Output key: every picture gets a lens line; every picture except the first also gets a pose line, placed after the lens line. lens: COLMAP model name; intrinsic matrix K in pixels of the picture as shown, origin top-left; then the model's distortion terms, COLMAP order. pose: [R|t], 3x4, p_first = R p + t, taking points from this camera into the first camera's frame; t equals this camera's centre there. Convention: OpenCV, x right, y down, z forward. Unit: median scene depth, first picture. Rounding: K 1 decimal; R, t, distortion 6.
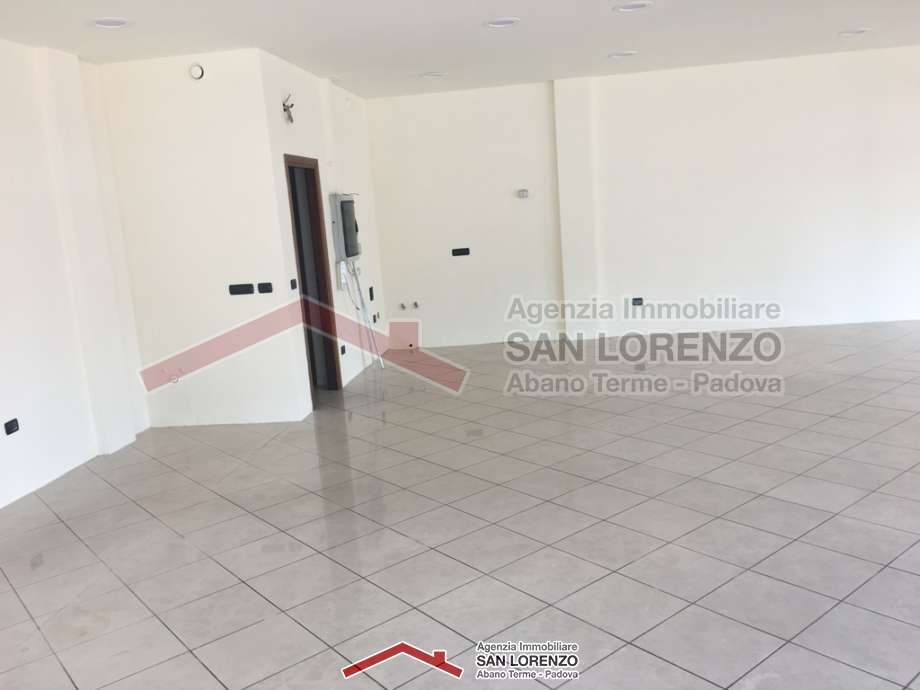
lens RADIAL K [[777.8, 0, 460.0], [0, 777.8, 345.0], [0, 0, 1]] dist [0.005275, 0.002746]
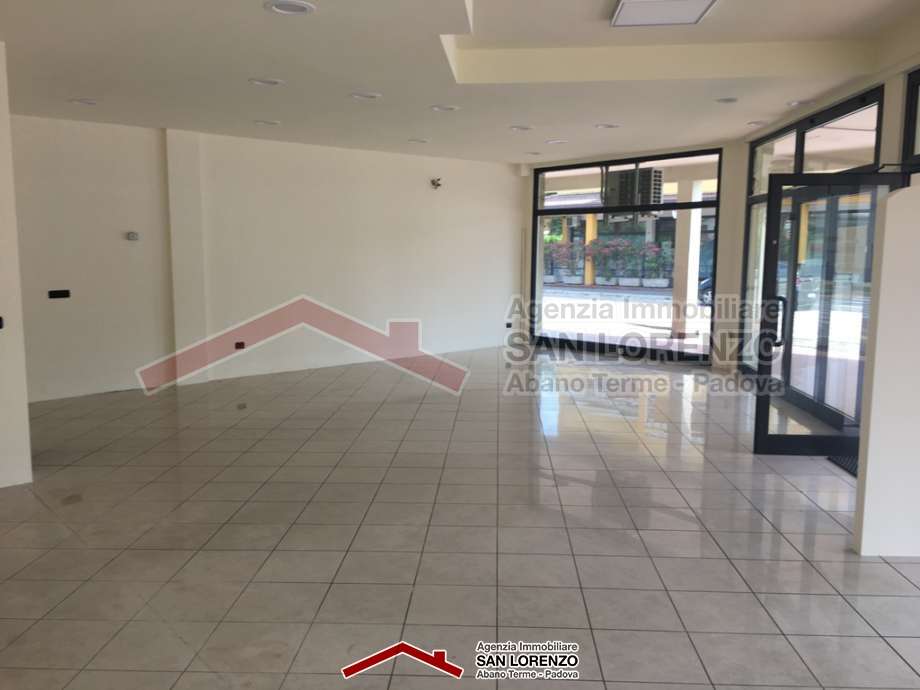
lens RADIAL K [[787.1, 0, 460.0], [0, 787.1, 345.0], [0, 0, 1]] dist [-0.001253, -0.003531]
pose [[0.669315, -0.017051, 0.742783, -0.390398], [0.077518, 0.995883, -0.046990, 0.019300], [-0.738924, 0.089030, 0.667881, 0.055671]]
